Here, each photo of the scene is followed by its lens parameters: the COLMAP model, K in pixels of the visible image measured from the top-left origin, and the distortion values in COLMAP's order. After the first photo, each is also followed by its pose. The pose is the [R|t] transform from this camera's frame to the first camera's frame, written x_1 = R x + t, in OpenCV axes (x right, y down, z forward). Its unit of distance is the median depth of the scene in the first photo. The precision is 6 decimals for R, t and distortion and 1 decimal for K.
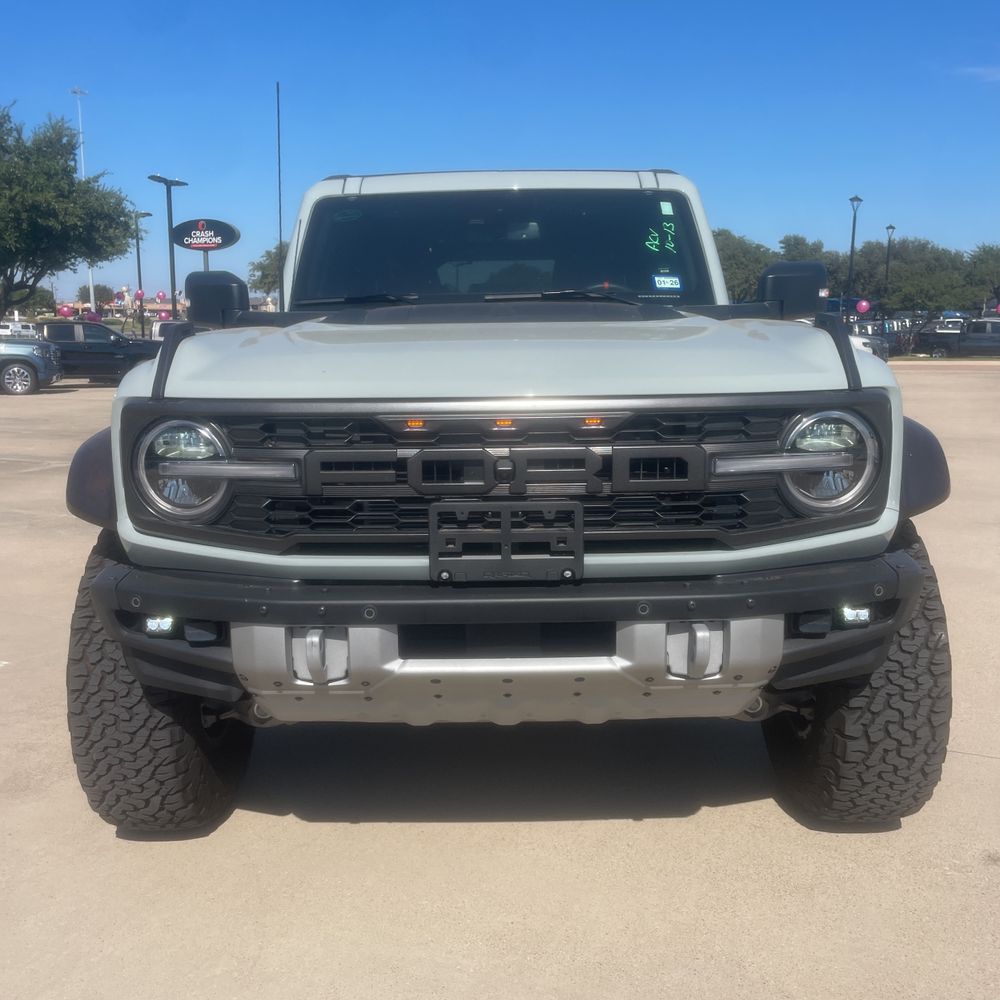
lens RADIAL K [[1021.9, 0, 494.0], [0, 1021.9, 518.6], [0, 0, 1]] dist [0.046142, 0.000000]
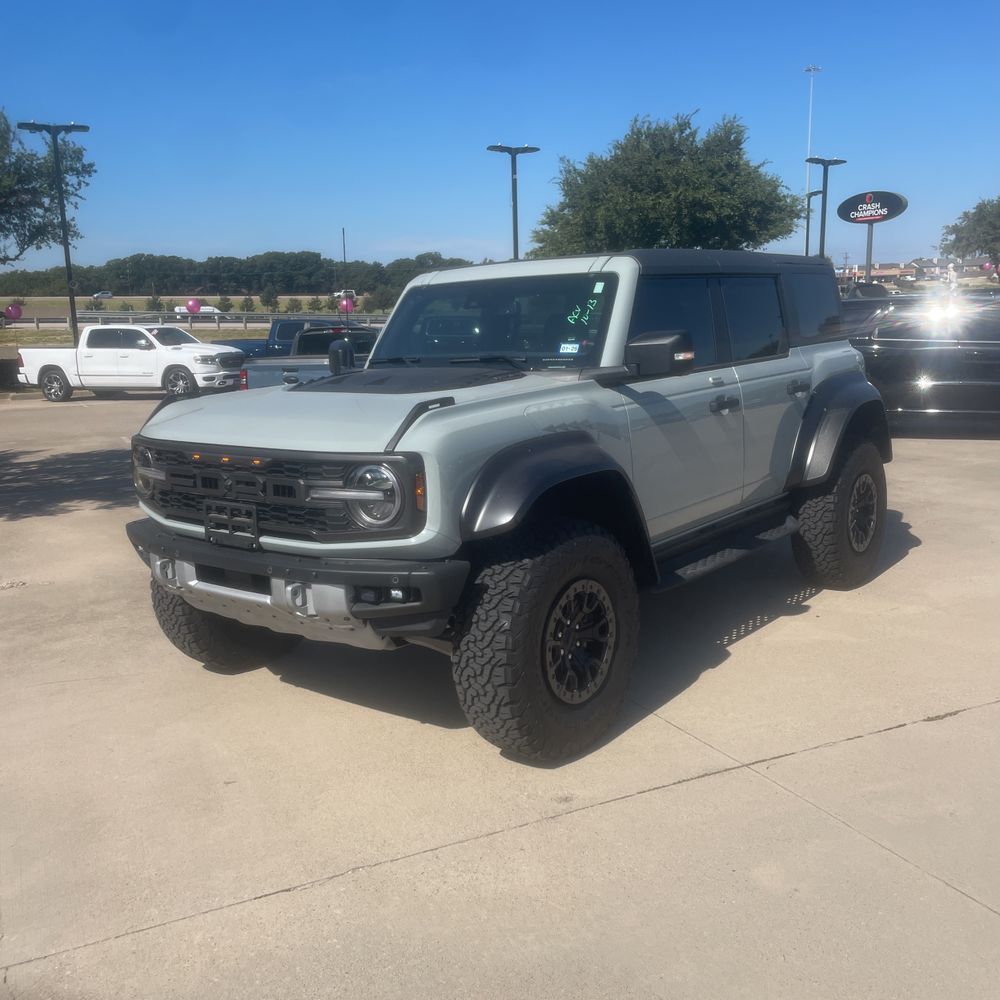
lens RADIAL K [[1021.9, 0, 489.9], [0, 1021.9, 501.0], [0, 0, 1]] dist [0.046142, 0.000000]
pose [[0.781027, 0.093240, -0.617498, 0.890157], [-0.083464, 0.995505, 0.044751, -0.082341], [0.618895, 0.016587, 0.785299, -0.091012]]
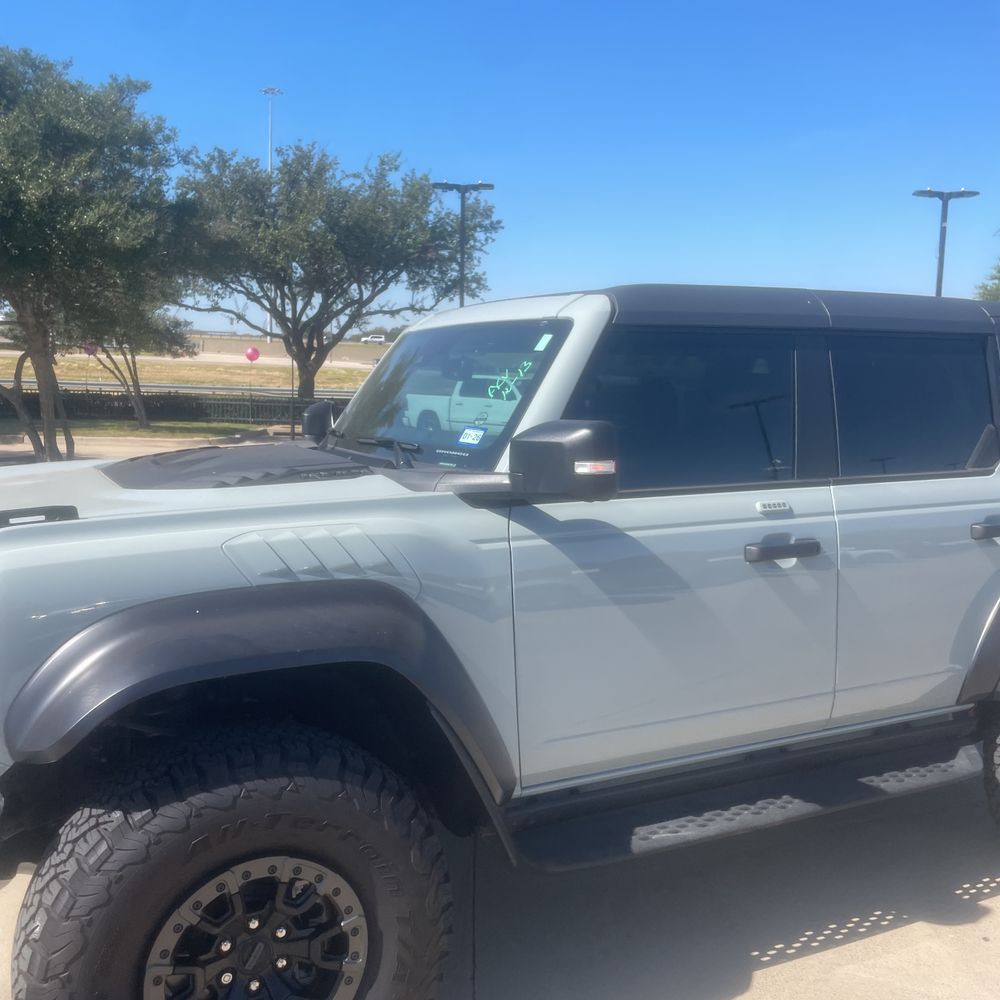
lens RADIAL K [[1021.9, 0, 510.3], [0, 1021.9, 501.3], [0, 0, 1]] dist [0.046142, 0.000000]
pose [[0.458841, 0.122983, -0.879966, 0.875325], [-0.177104, 0.983160, 0.045058, -0.214874], [0.870689, 0.135171, 0.472895, 0.628499]]
